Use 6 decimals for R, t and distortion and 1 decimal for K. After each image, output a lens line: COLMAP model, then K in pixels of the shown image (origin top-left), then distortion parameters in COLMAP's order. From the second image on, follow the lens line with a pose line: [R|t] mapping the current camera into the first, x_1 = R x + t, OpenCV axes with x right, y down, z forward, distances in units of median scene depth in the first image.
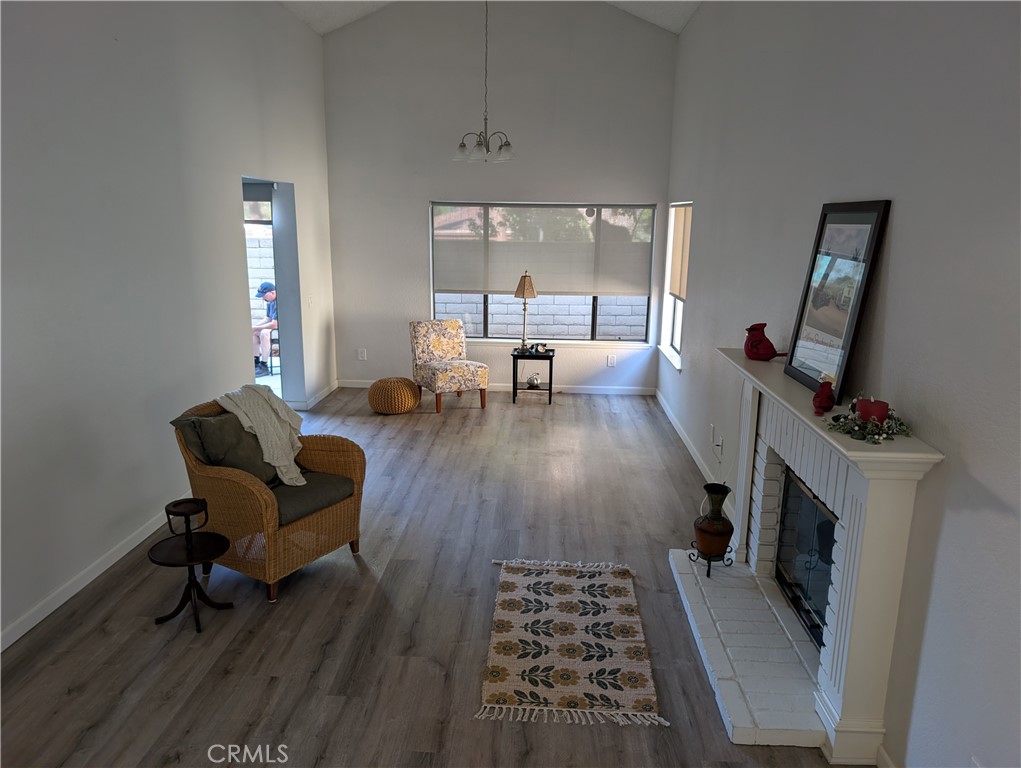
lens RADIAL K [[726.7, 0, 511.7], [0, 726.7, 385.2], [0, 0, 1]] dist [0.032627, -0.004499]
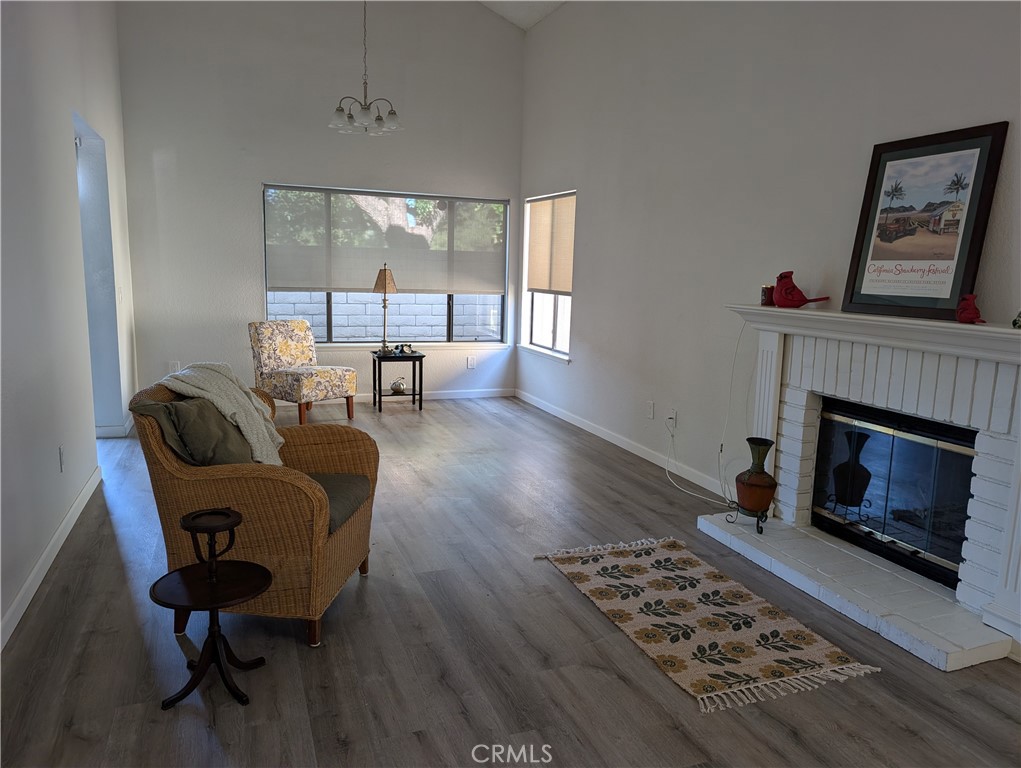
lens RADIAL K [[726.7, 0, 512.8], [0, 726.7, 383.9], [0, 0, 1]] dist [0.032627, -0.004499]
pose [[0.908701, -0.050397, 0.414395, -0.401115], [0.075908, 0.996085, -0.045315, 0.080699], [-0.410488, 0.072634, 0.908968, 0.230756]]
